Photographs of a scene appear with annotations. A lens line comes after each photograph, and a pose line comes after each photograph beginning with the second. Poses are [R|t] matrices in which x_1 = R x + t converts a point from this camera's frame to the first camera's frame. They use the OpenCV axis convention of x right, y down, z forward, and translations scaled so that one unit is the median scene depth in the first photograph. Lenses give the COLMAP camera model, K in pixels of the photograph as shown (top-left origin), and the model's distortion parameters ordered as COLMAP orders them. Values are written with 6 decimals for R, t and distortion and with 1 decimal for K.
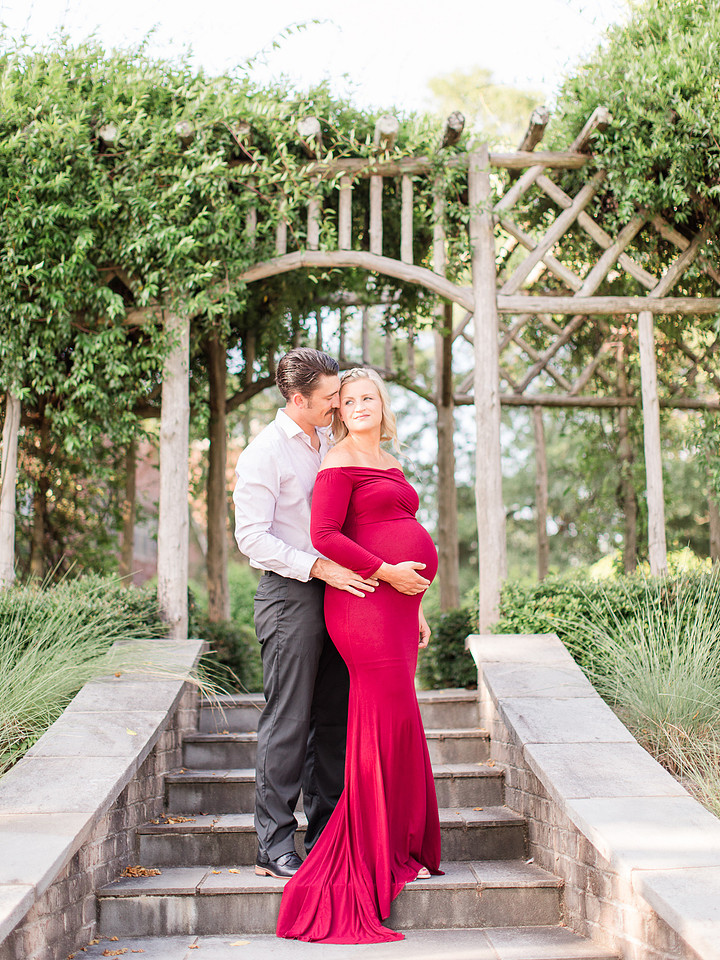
lens RADIAL K [[1351.9, 0, 360.0], [0, 1351.9, 480.0], [0, 0, 1]] dist [-0.046253, -0.019517]
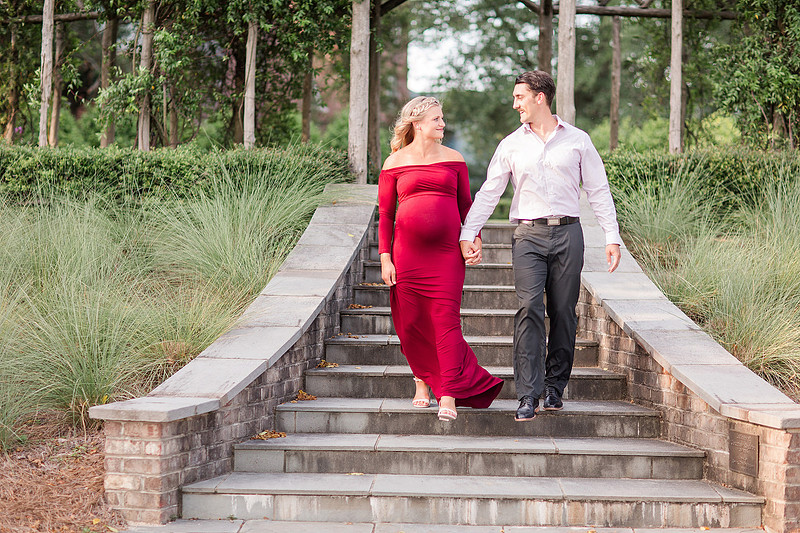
lens RADIAL K [[2514.7, 0, 377.4], [0, 2514.7, 252.9], [0, 0, 1]] dist [0.021352, 0.999734]
pose [[0.998848, 0.032201, -0.035586, -0.009061], [-0.026566, 0.988508, 0.148814, -0.234972], [0.039969, -0.147697, 0.988225, -1.873623]]
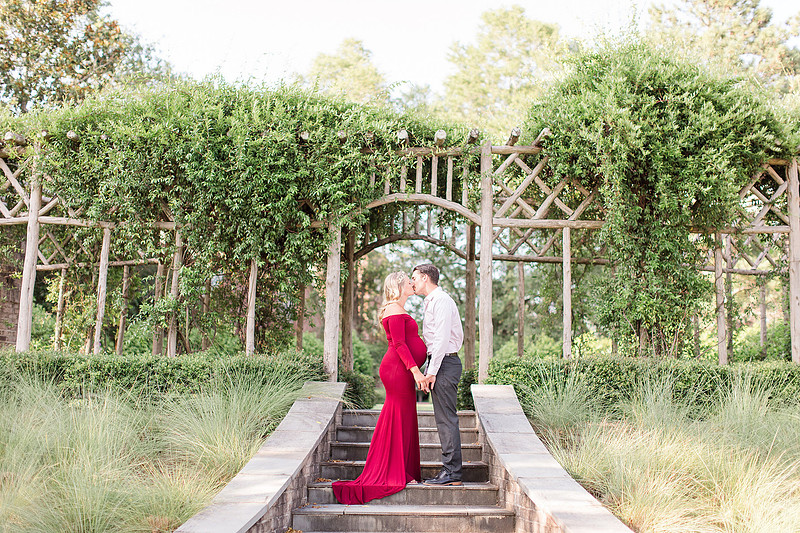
lens RADIAL K [[1225.2, 0, 400.0], [0, 1225.2, 266.5], [0, 0, 1]] dist [-0.009765, 0.025997]
pose [[0.999087, 0.028206, -0.032092, 0.024523], [-0.027192, 0.999130, 0.031606, -0.121288], [0.032956, -0.030704, 0.998985, -0.873235]]
